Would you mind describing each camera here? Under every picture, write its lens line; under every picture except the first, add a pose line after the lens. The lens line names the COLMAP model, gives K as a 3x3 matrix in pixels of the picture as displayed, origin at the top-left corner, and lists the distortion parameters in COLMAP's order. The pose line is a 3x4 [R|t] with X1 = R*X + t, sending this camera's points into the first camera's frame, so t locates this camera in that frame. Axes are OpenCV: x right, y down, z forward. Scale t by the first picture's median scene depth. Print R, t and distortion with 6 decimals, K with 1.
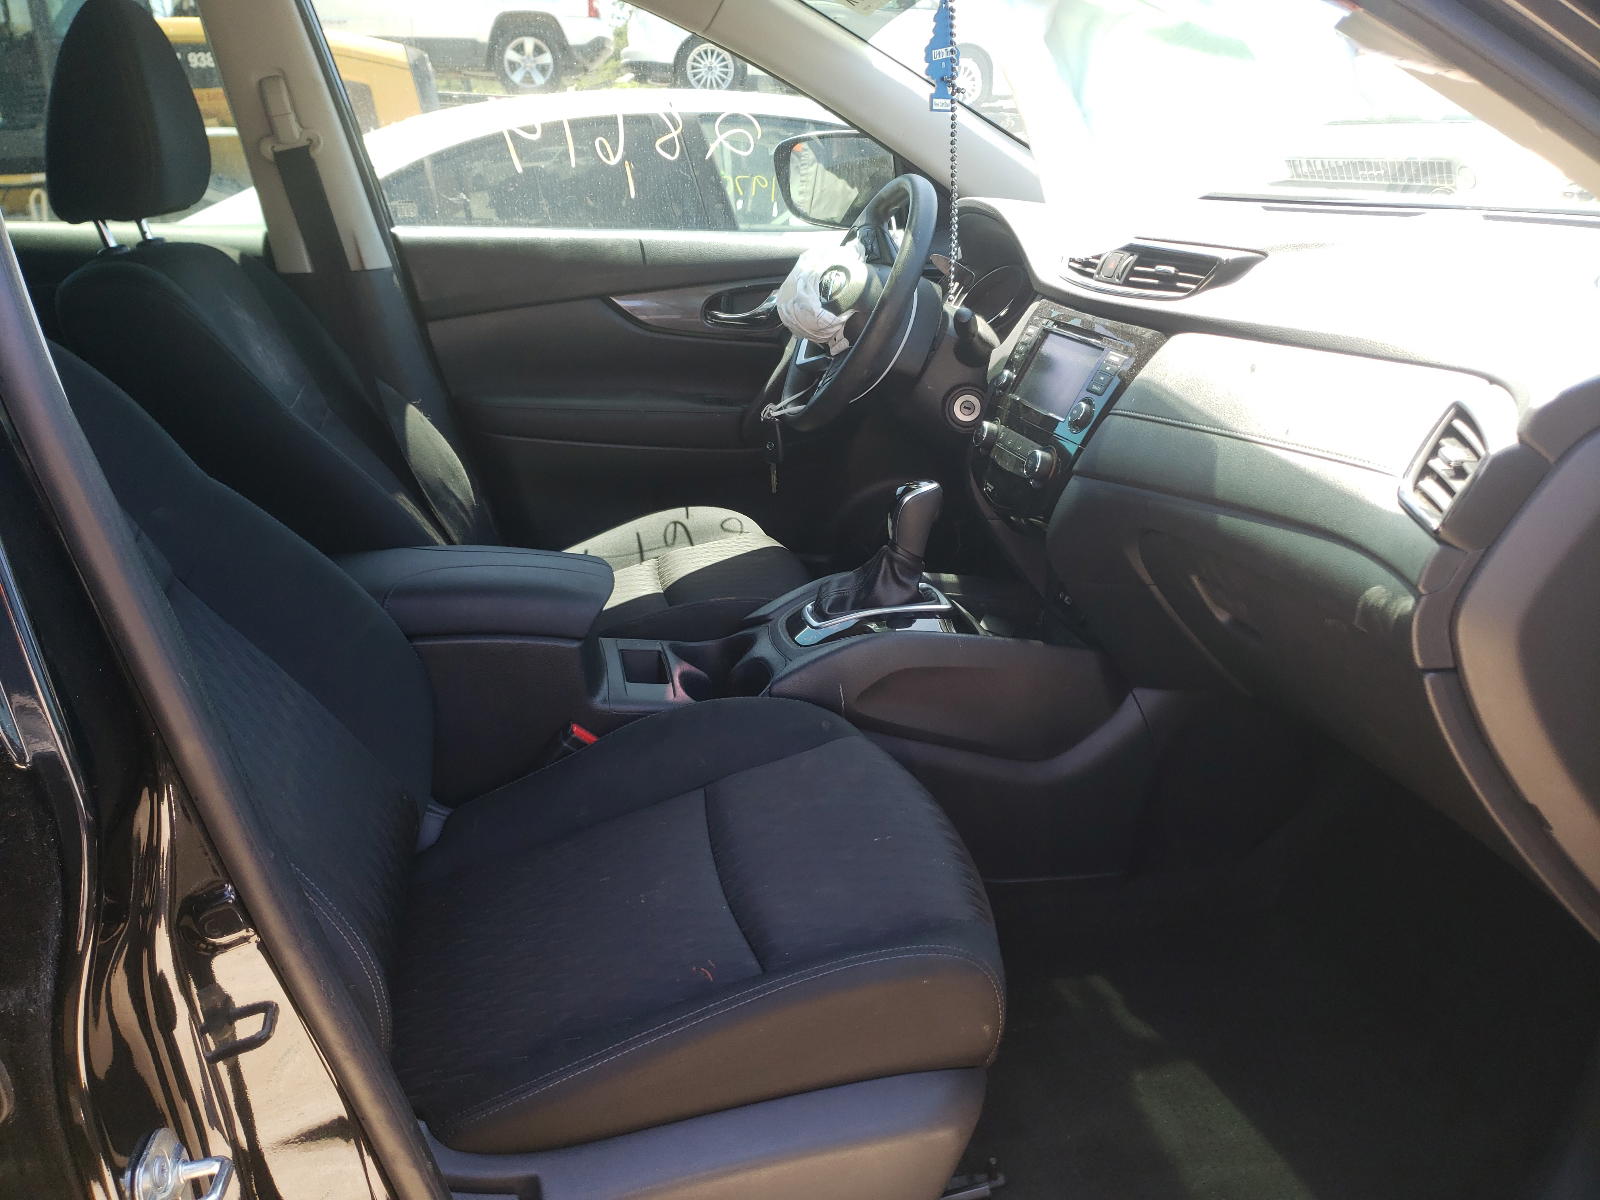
lens RADIAL K [[1250.7, 0, 800.0], [0, 1250.7, 600.0], [0, 0, 1]] dist [0.079806, -0.000336]
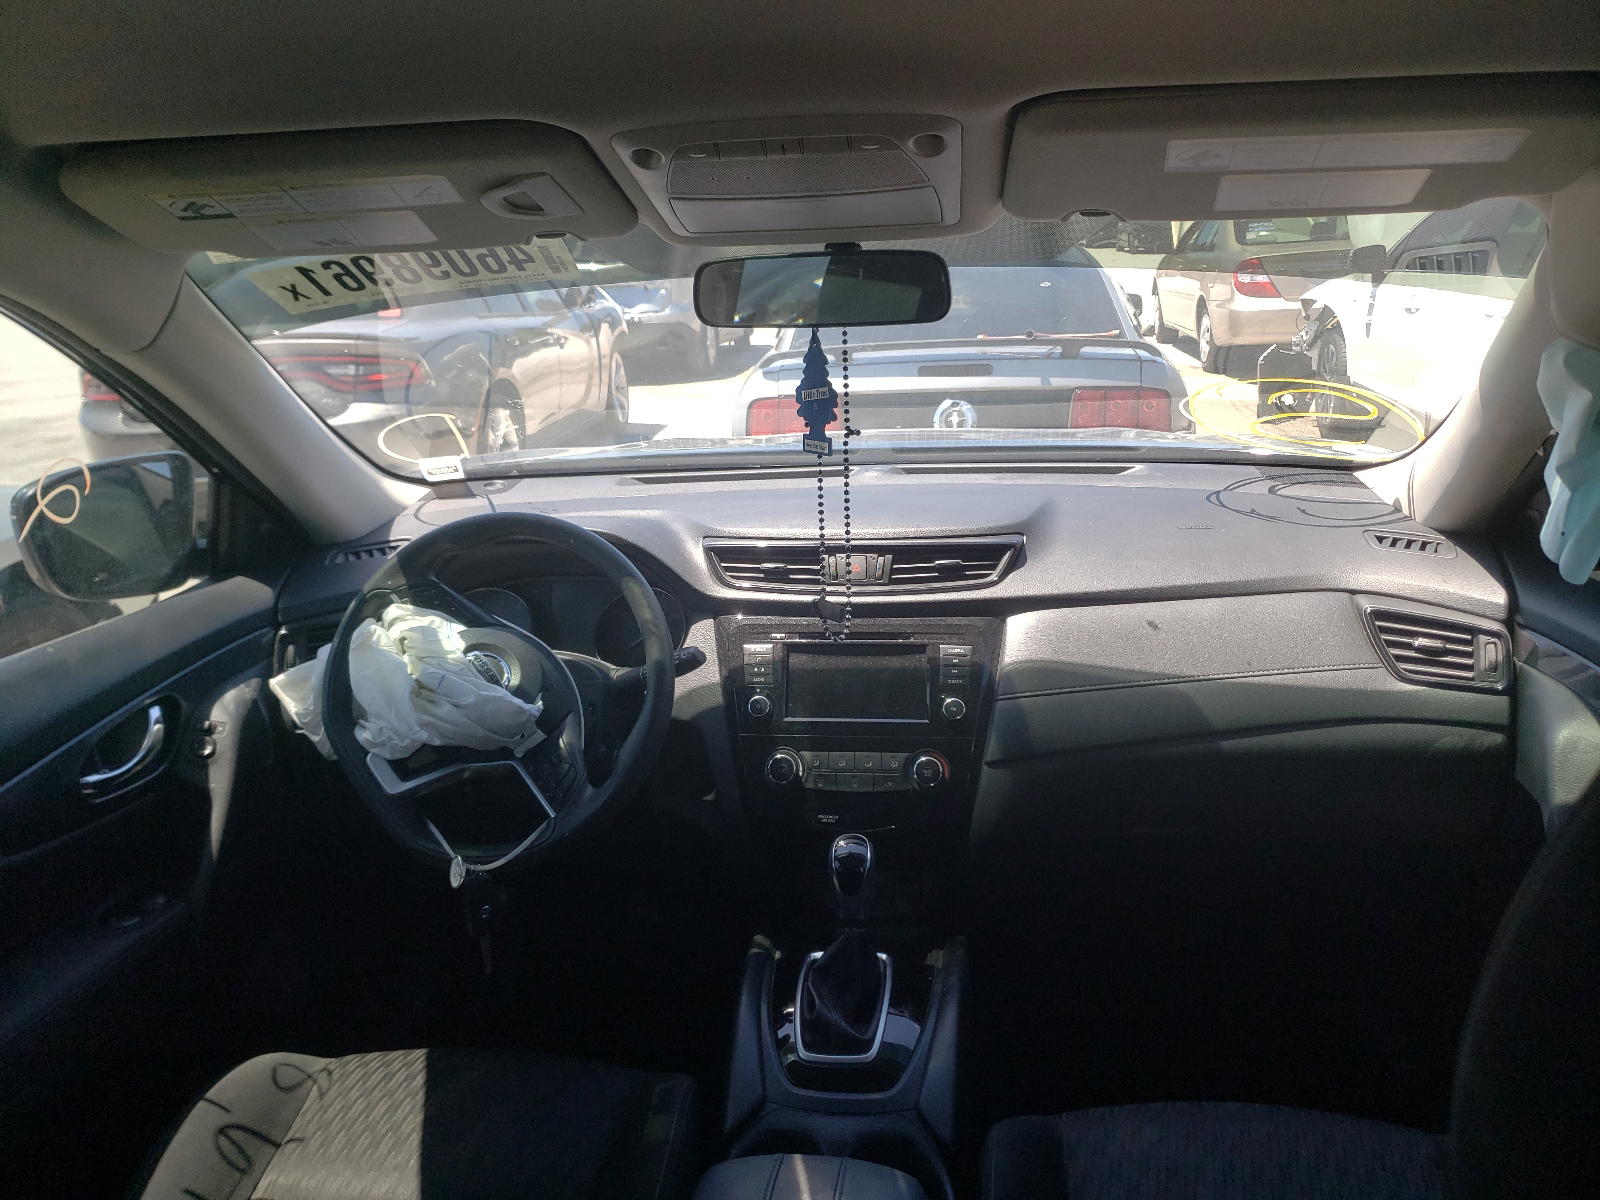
lens RADIAL K [[1250.7, 0, 800.0], [0, 1250.7, 600.0], [0, 0, 1]] dist [0.079806, -0.000336]
pose [[0.338014, -0.242622, 0.909330, -0.708733], [0.349106, 0.929591, 0.118259, -0.385694], [-0.873997, 0.277480, 0.398915, 0.661606]]
